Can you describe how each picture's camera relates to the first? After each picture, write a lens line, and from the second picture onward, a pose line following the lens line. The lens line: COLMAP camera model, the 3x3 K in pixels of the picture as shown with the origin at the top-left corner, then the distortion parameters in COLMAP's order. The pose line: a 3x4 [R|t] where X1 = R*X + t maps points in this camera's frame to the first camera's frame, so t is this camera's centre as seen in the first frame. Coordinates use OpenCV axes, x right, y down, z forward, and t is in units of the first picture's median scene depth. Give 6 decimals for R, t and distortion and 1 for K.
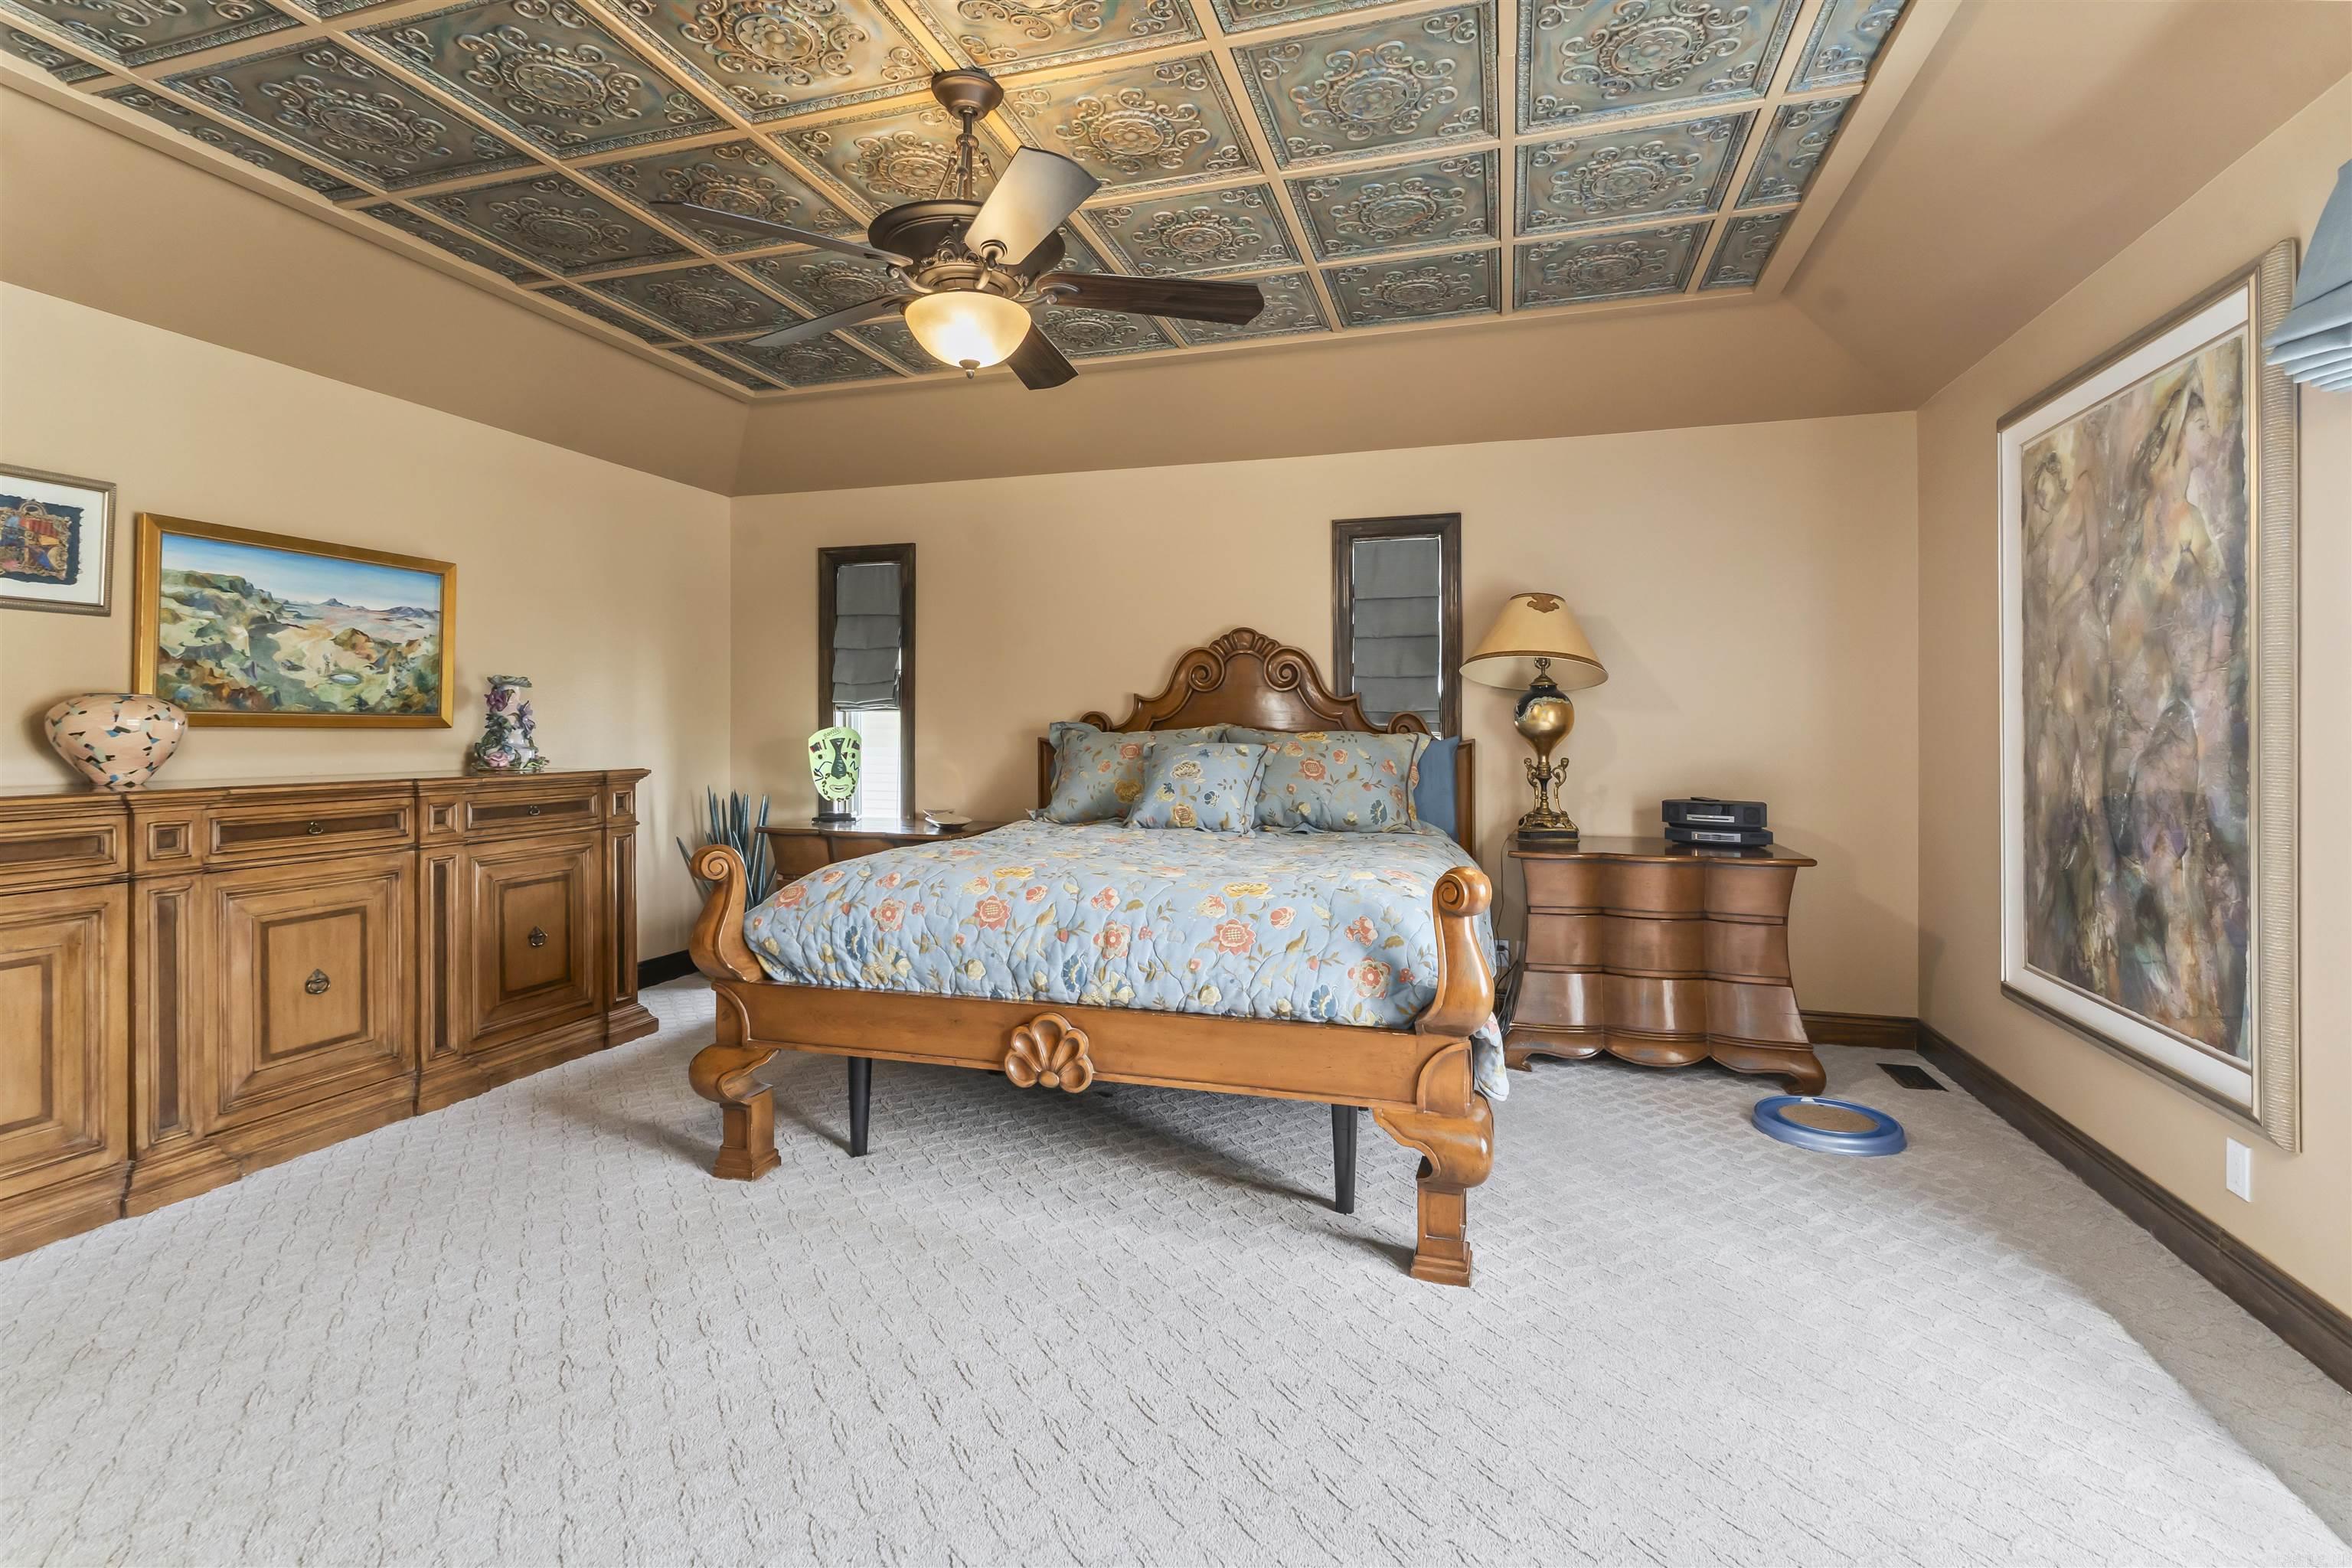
lens RADIAL K [[1094.6, 0, 1177.8], [0, 1094.6, 732.1], [0, 0, 1]] dist [0.002840, 0.000159]
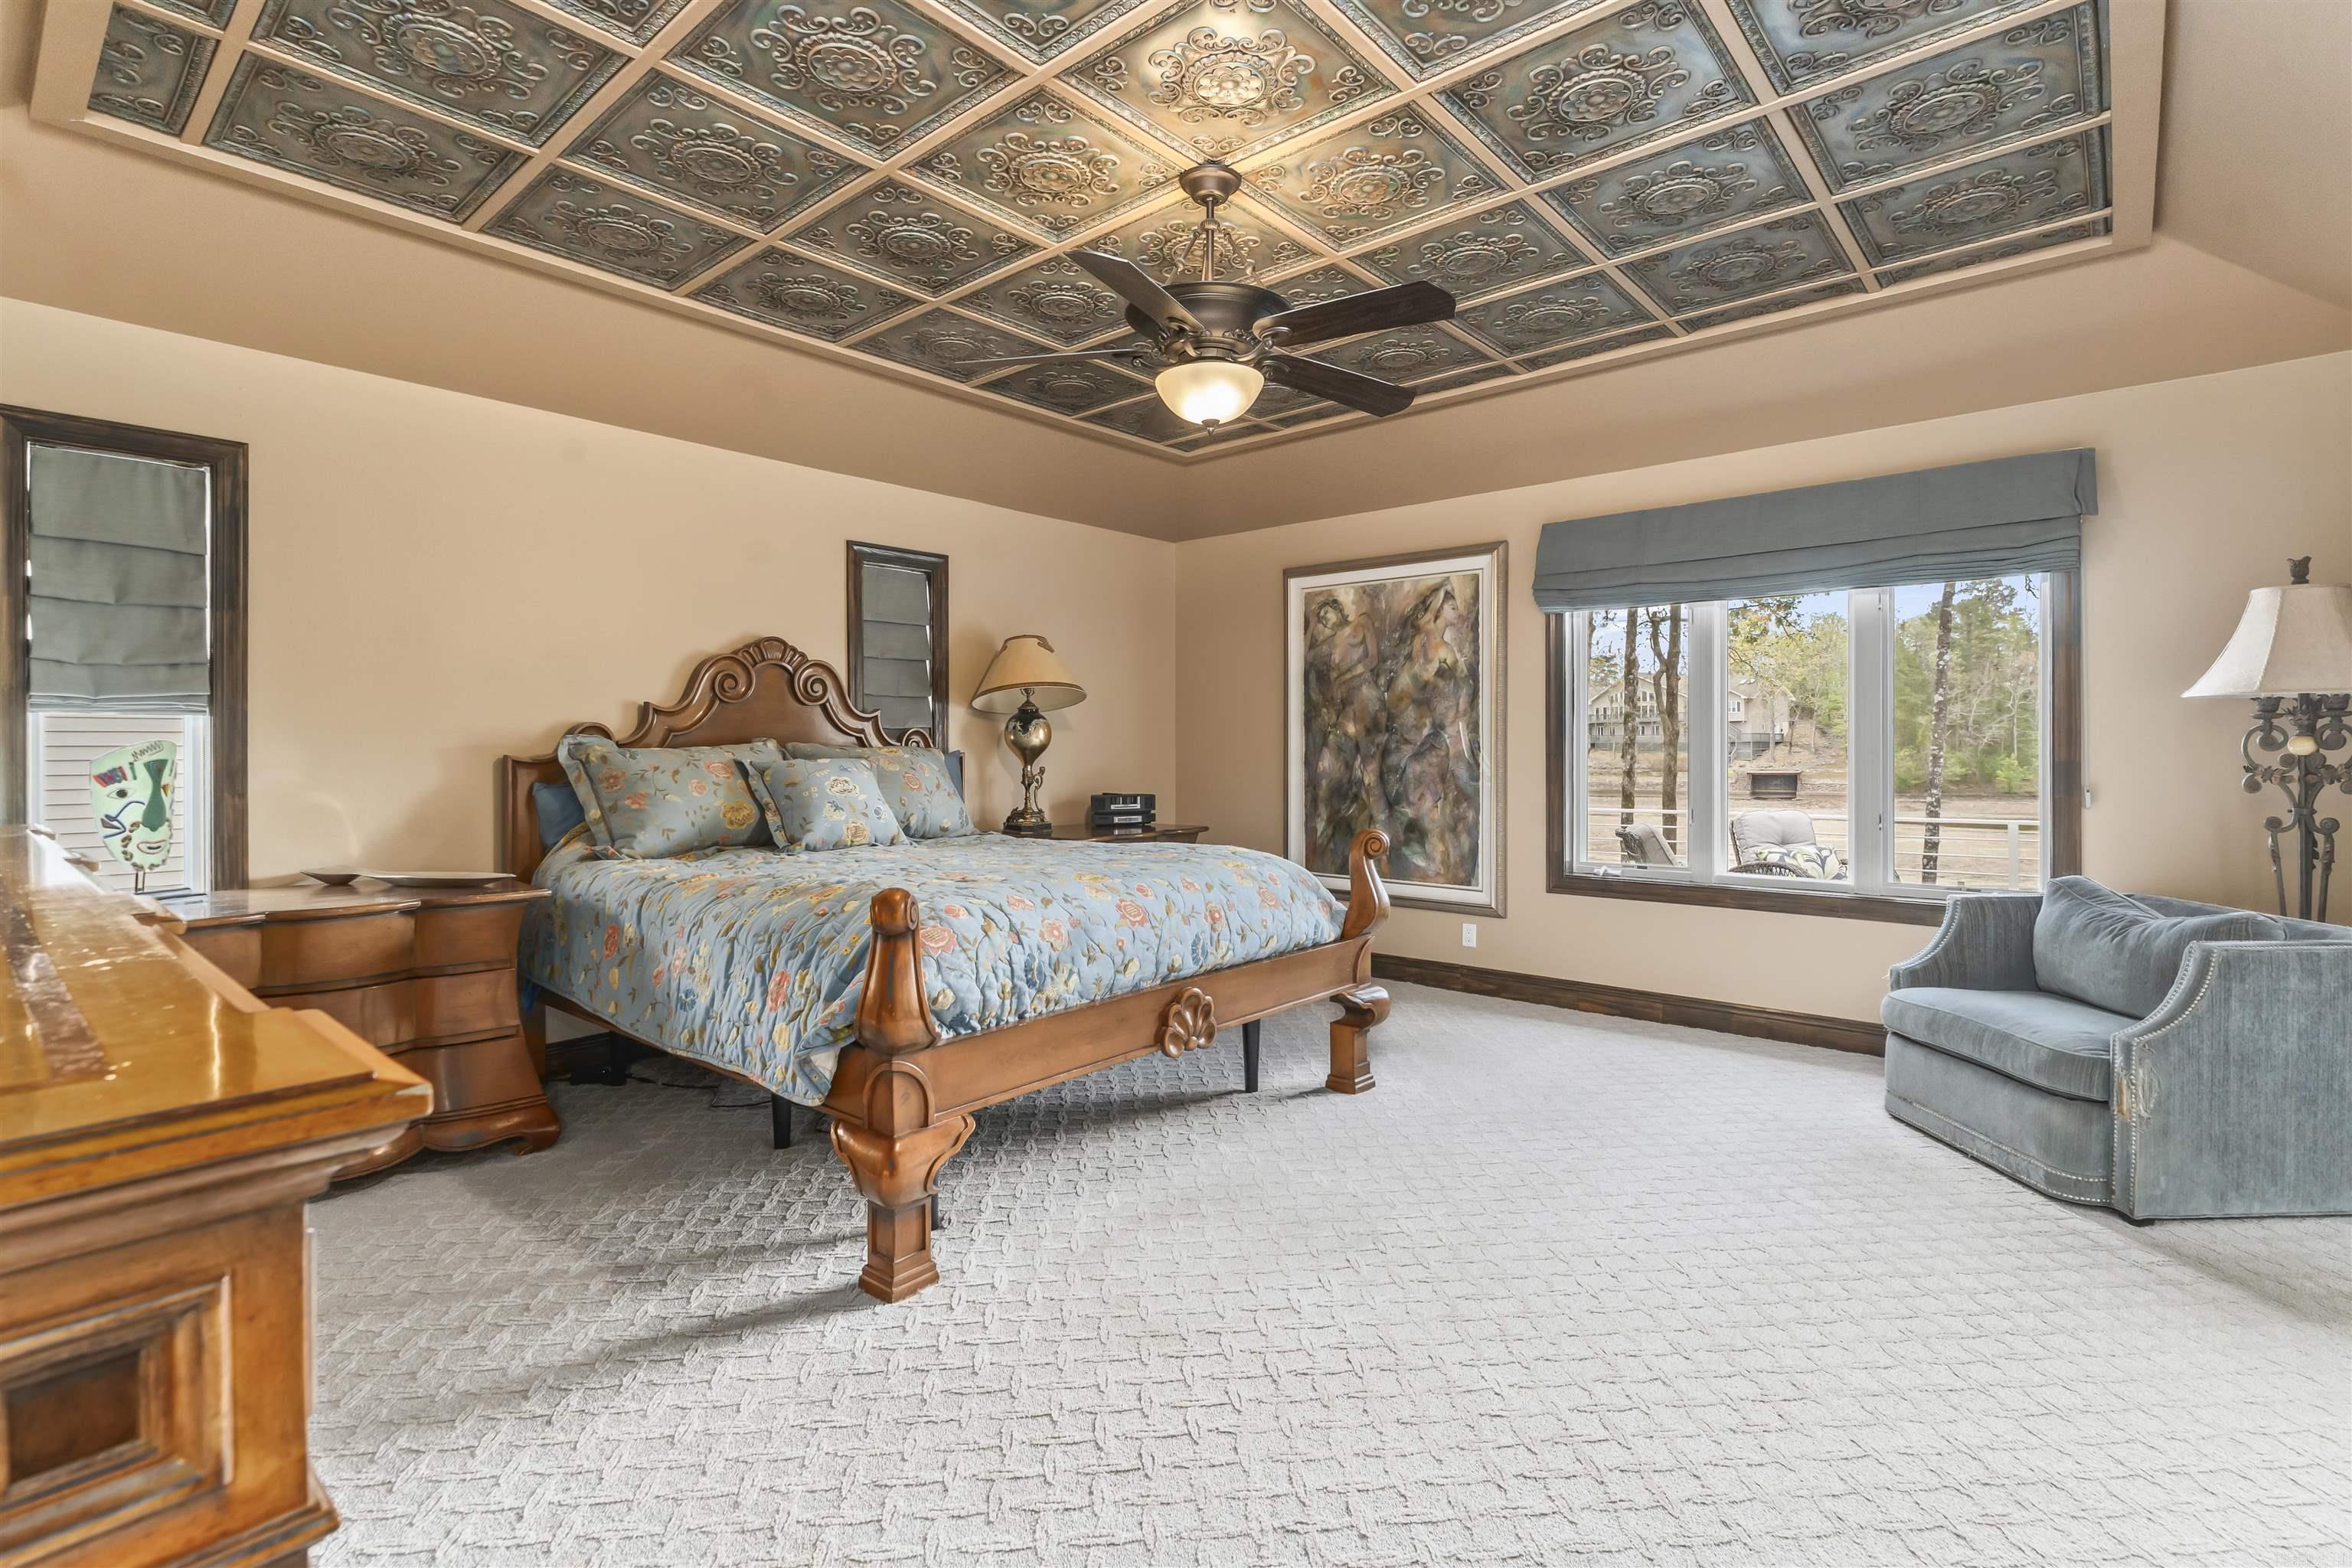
lens RADIAL K [[1088.7, 0, 1174.4], [0, 1088.7, 751.6], [0, 0, 1]] dist [0.000539, -0.000134]
pose [[0.409778, -0.005684, 0.912167, -1.118087], [0.003640, 0.999983, 0.004596, 0.001155], [-0.912178, 0.001437, 0.409792, 0.515909]]
